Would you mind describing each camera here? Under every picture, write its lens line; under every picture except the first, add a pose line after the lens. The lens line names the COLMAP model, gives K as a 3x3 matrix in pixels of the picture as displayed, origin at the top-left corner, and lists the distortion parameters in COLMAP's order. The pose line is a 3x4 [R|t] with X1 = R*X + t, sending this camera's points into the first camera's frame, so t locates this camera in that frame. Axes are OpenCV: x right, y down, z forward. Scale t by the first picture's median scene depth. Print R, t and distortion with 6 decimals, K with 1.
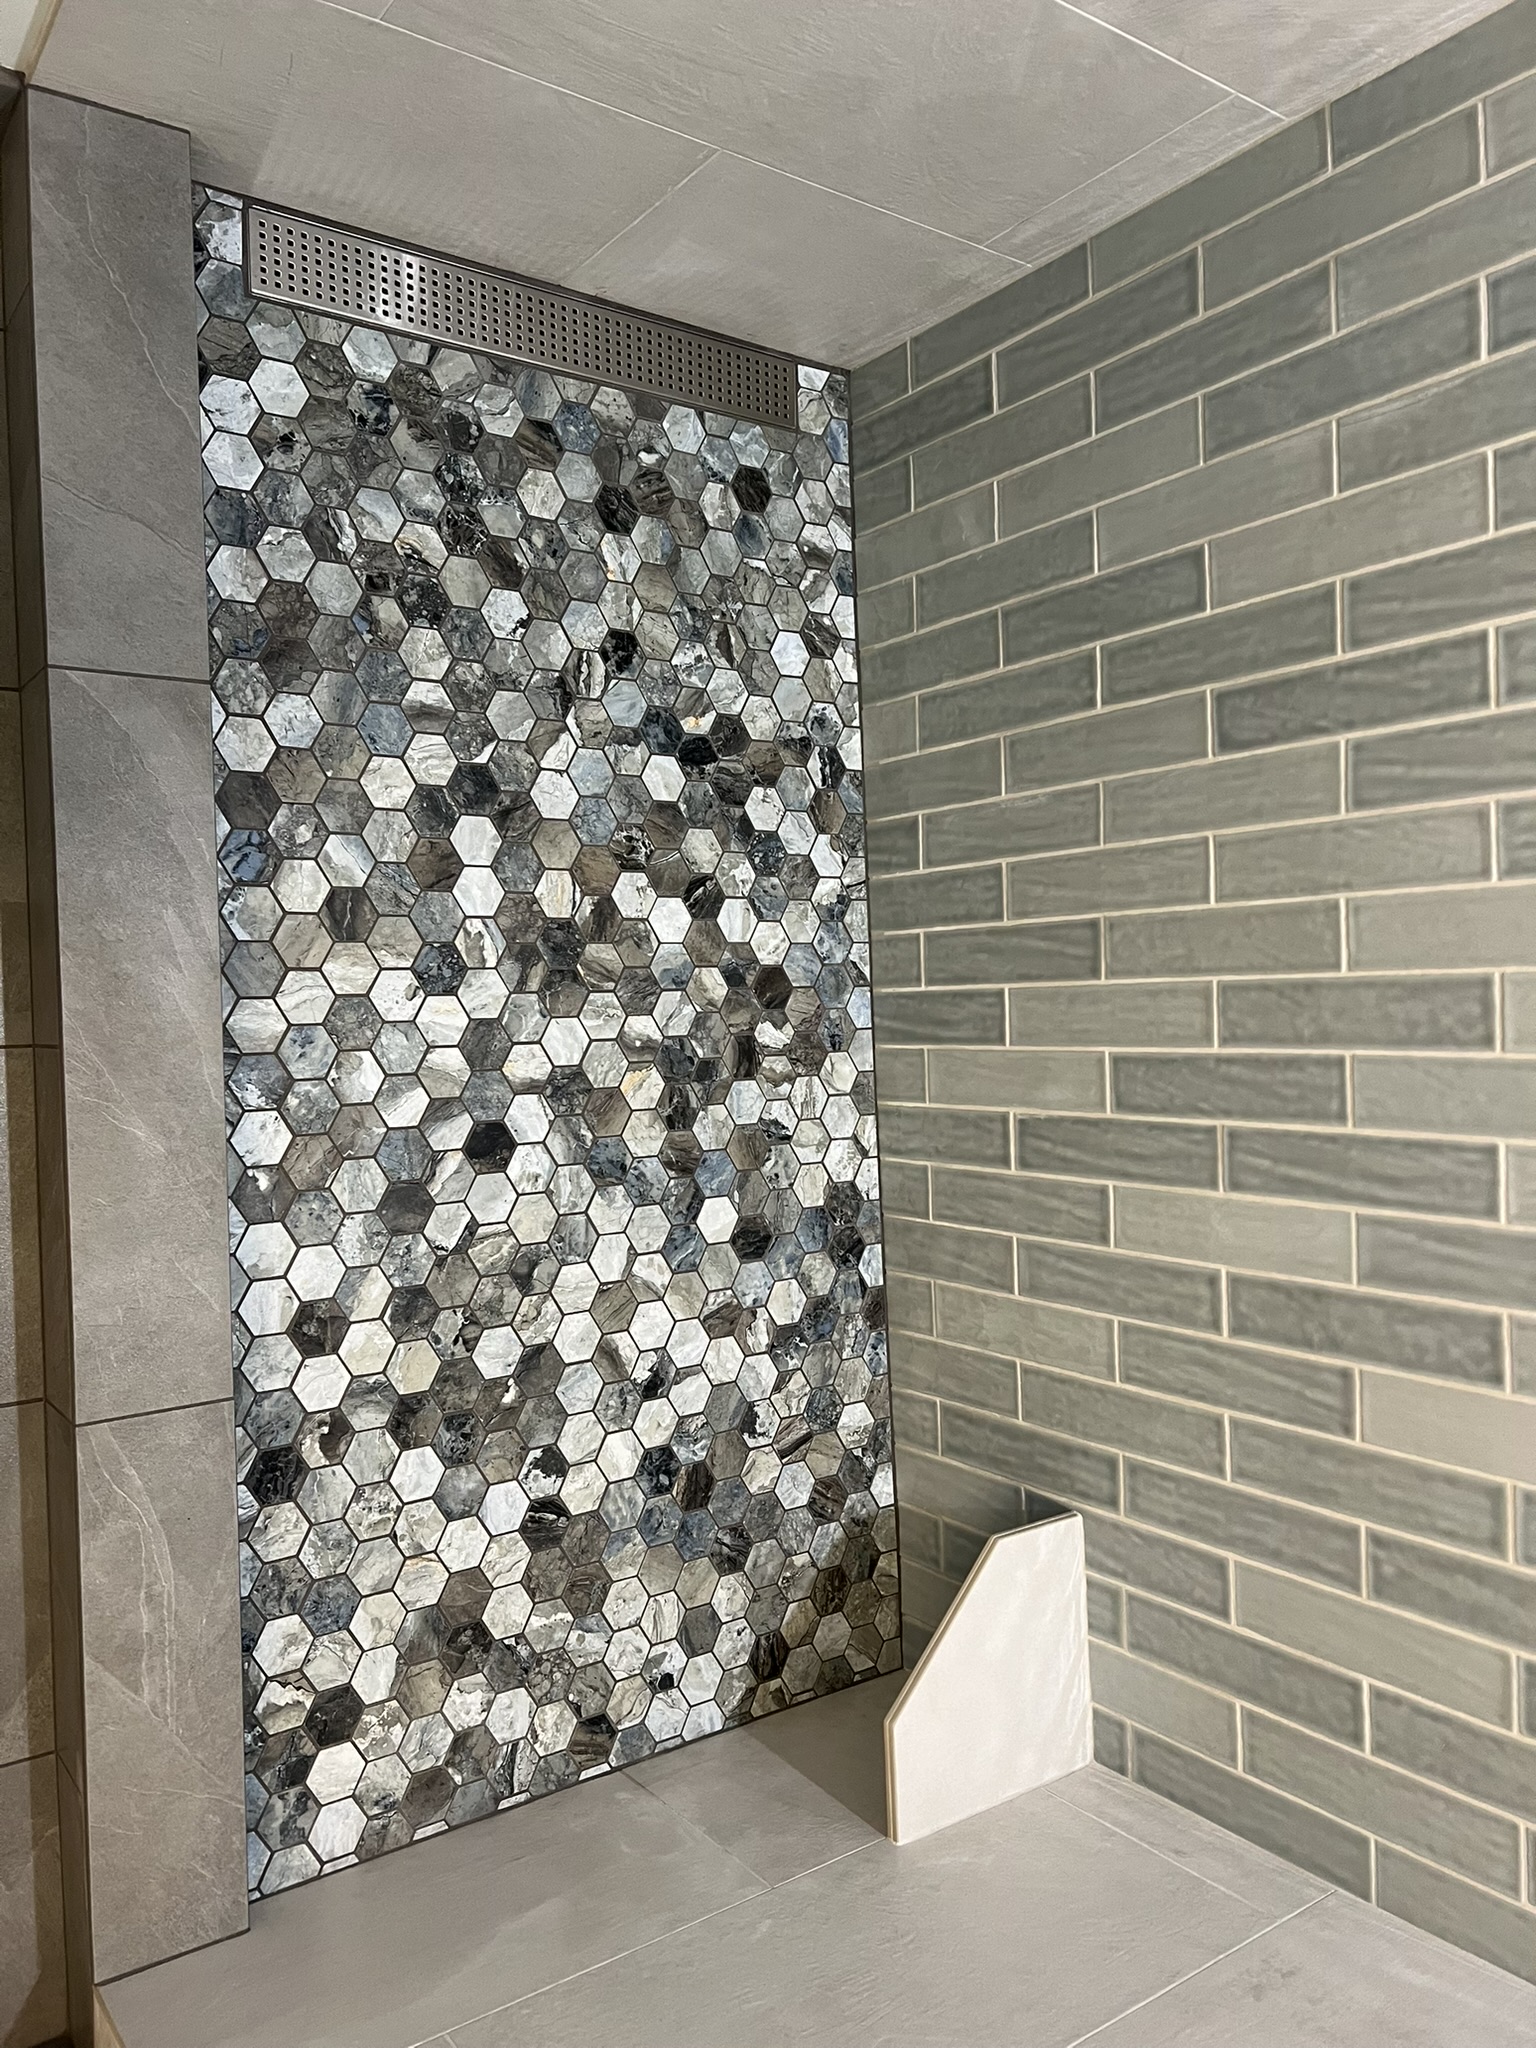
lens RADIAL K [[1526.4, 0, 763.4], [0, 1526.4, 1024.5], [0, 0, 1]] dist [0.062520, -0.066810]
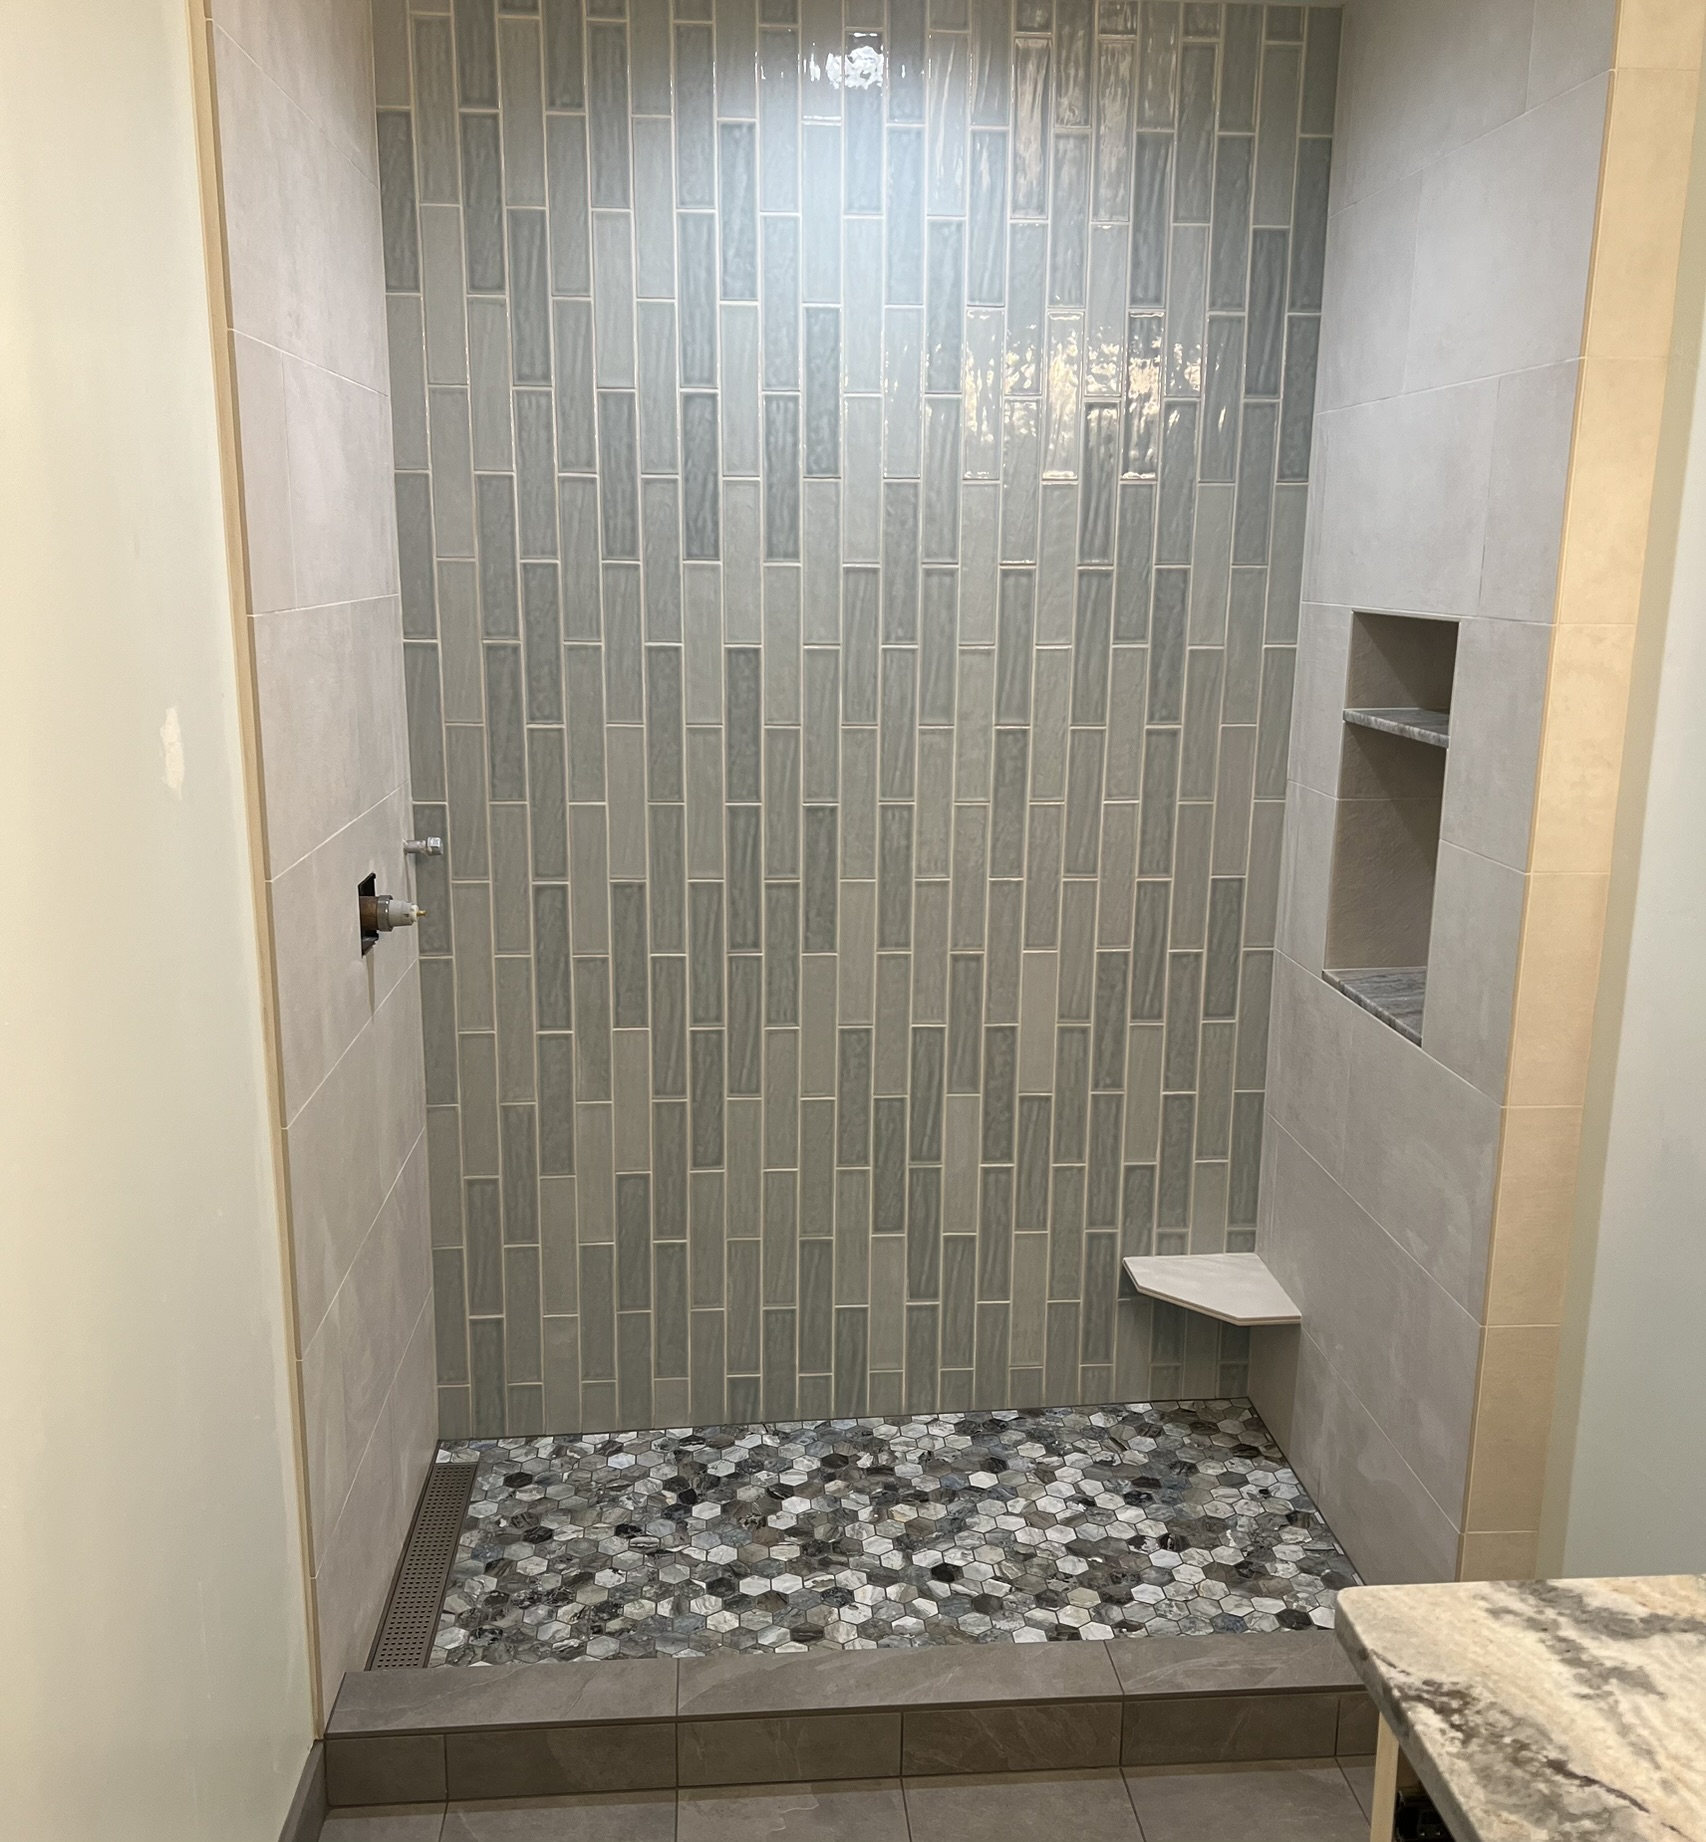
lens RADIAL K [[1627.8, 0, 852.3], [0, 1627.8, 921.7], [0, 0, 1]] dist [-0.075628, 0.008116]
pose [[-0.034233, -0.742803, 0.668635, -0.742507], [0.998666, 0.000449, 0.051630, -0.098760], [-0.038652, 0.669510, 0.741796, -0.656139]]
